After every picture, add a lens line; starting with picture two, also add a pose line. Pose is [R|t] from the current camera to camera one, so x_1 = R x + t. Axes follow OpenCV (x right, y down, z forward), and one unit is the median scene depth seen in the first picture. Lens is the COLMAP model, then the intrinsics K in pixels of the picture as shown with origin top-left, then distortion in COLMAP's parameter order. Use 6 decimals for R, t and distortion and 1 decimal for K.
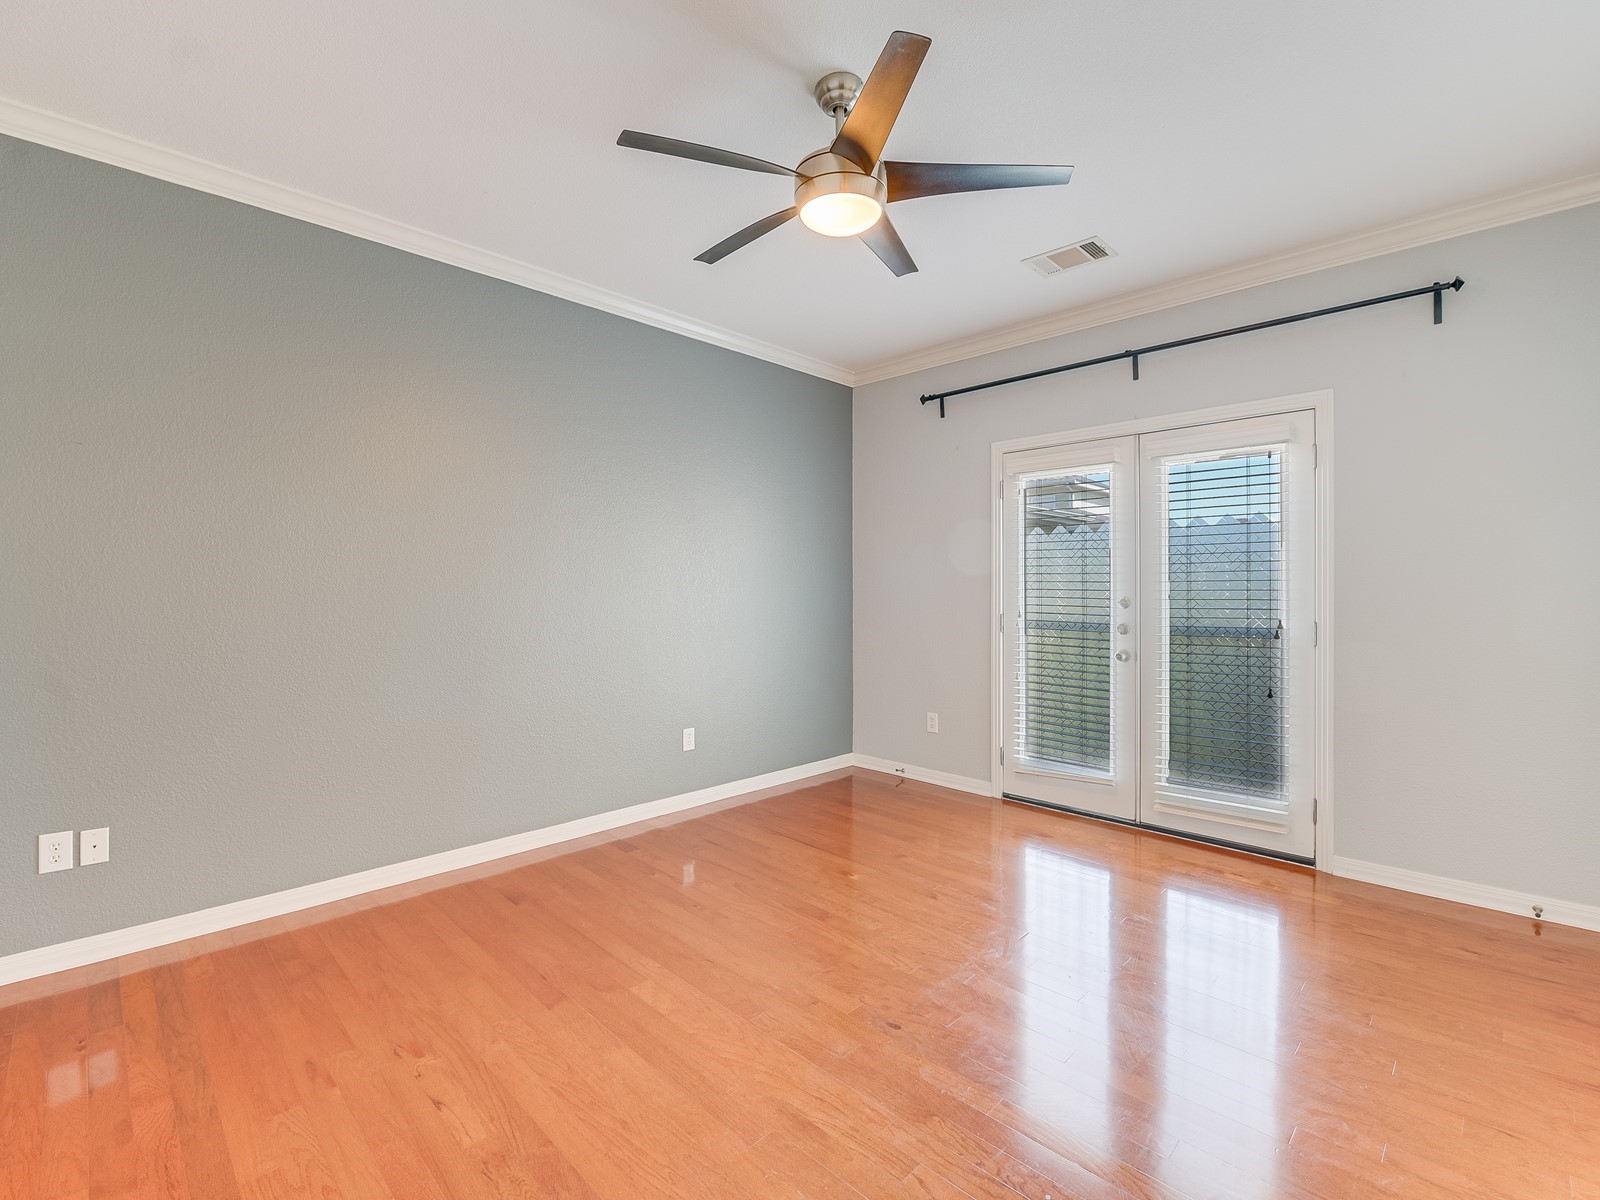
lens RADIAL K [[714.2, 0, 793.9], [0, 714.2, 588.4], [0, 0, 1]] dist [-0.013926, -0.001039]
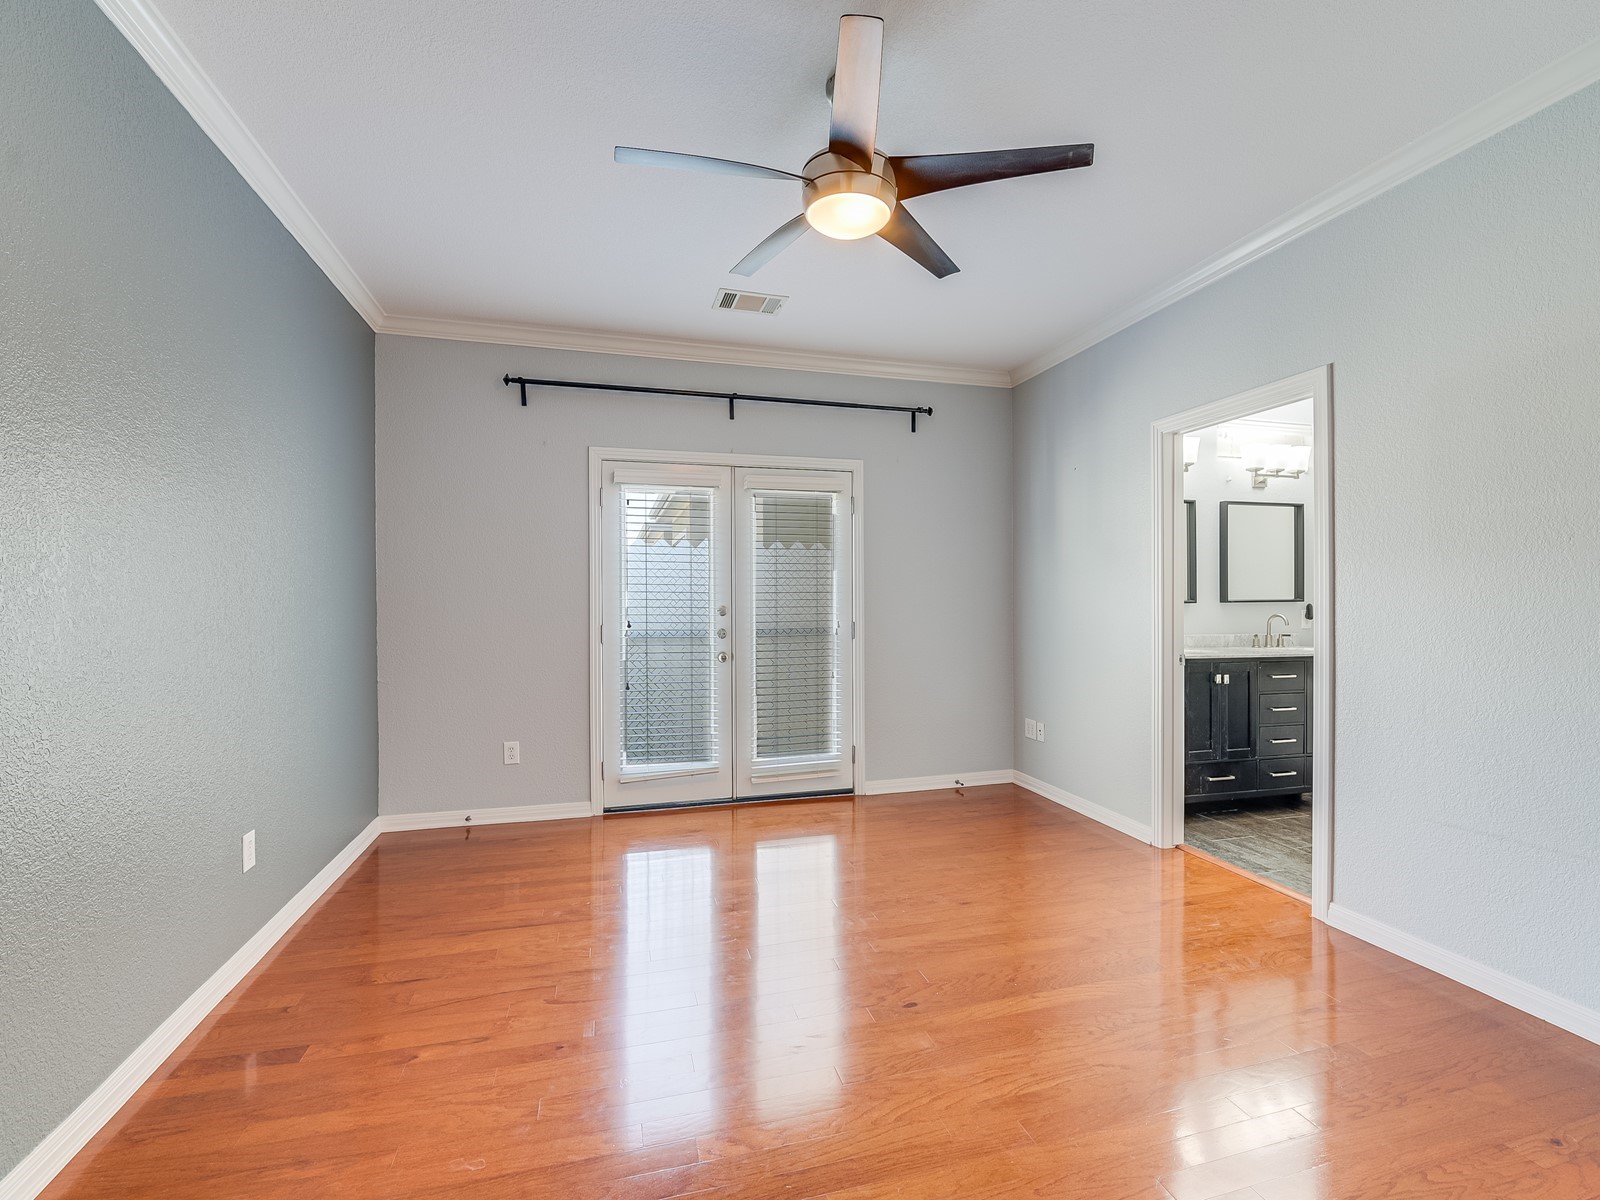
lens RADIAL K [[700.9, 0, 799.3], [0, 700.9, 599.8], [0, 0, 1]] dist [-0.002723, -0.000474]
pose [[0.499736, -0.002215, 0.866175, -0.454051], [0.002946, 0.999995, 0.000858, 0.001987], [-0.866173, 0.002123, 0.499740, 0.326944]]
